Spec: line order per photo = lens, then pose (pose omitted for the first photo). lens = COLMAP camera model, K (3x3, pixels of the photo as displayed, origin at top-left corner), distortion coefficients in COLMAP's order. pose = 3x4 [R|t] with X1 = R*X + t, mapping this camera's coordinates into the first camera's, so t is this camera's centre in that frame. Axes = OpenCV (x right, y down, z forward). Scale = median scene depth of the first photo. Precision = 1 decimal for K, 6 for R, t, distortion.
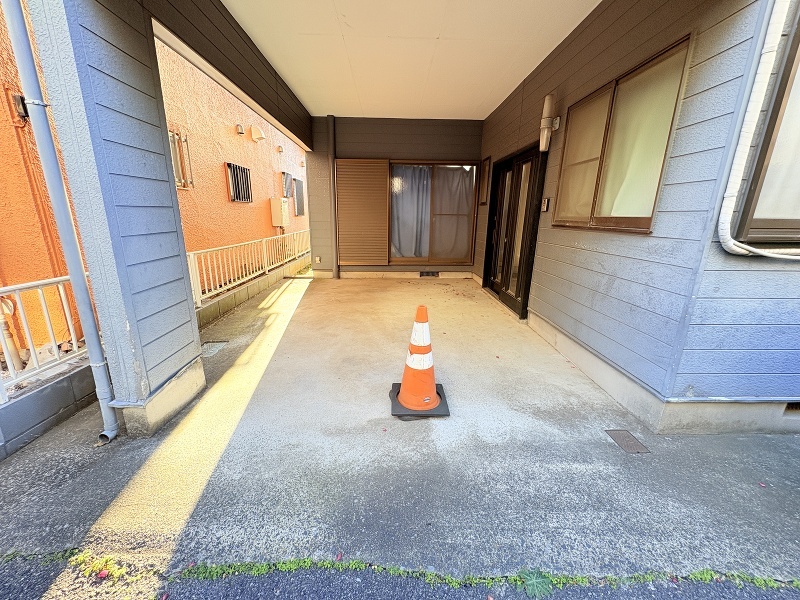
lens RADIAL K [[316.3, 0, 399.3], [0, 316.3, 298.3], [0, 0, 1]] dist [-0.000397, 0.000228]
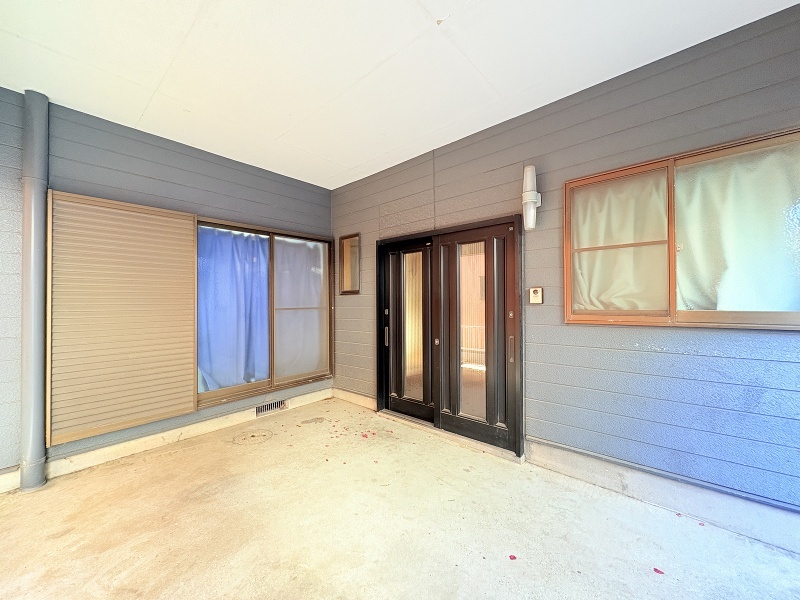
lens RADIAL K [[316.3, 0, 396.5], [0, 316.3, 296.6], [0, 0, 1]] dist [-0.000397, 0.000228]
pose [[0.679408, -0.007632, 0.733721, -0.452416], [0.205500, 0.961908, -0.180283, -0.305306], [-0.704397, 0.273265, 0.655097, 1.004660]]
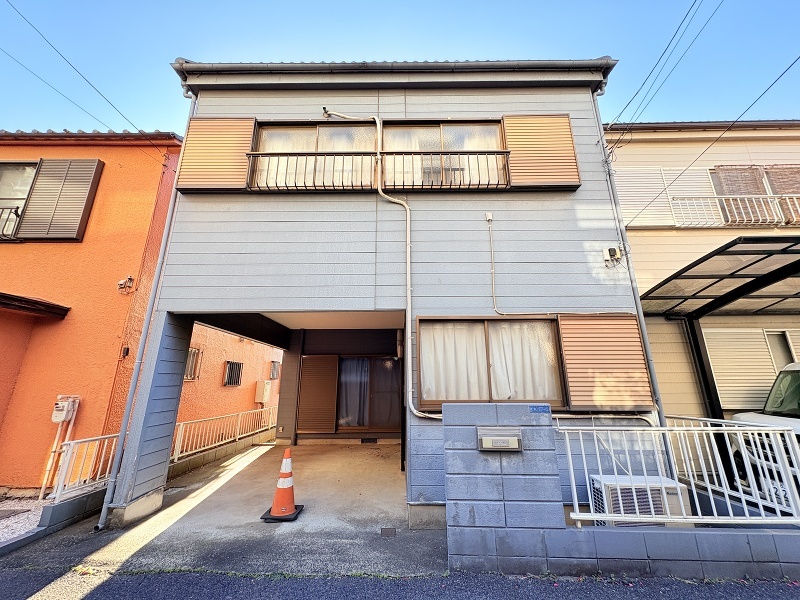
lens RADIAL K [[316.3, 0, 398.8], [0, 316.3, 299.4], [0, 0, 1]] dist [-0.000397, 0.000228]
pose [[0.999289, -0.025824, -0.027480, 0.656708], [0.008611, 0.865731, -0.500436, 0.164318], [0.036713, 0.499843, 0.865337, -0.863215]]
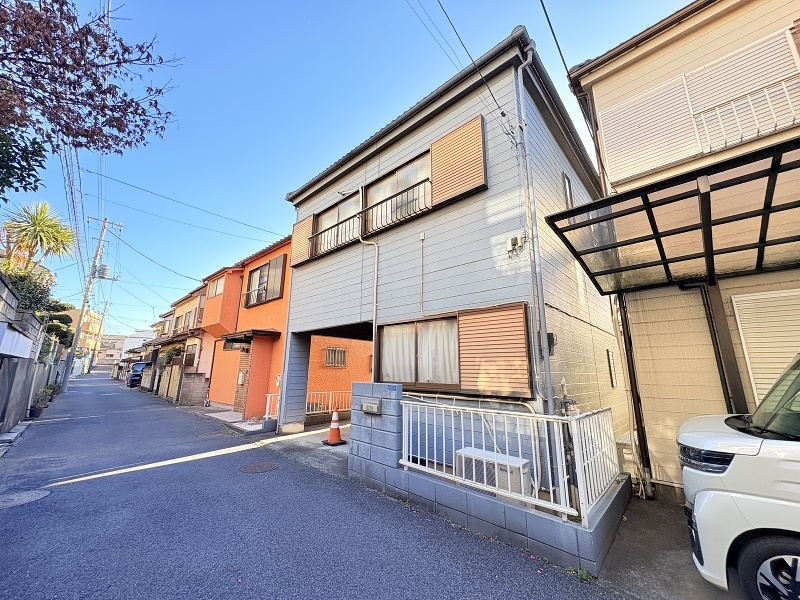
lens RADIAL K [[316.3, 0, 397.0], [0, 316.3, 298.8], [0, 0, 1]] dist [-0.000397, 0.000228]
pose [[0.712360, -0.164303, -0.682311, 2.371325], [-0.180494, 0.896617, -0.404352, 0.184552], [0.678208, 0.411197, 0.609058, -0.820620]]
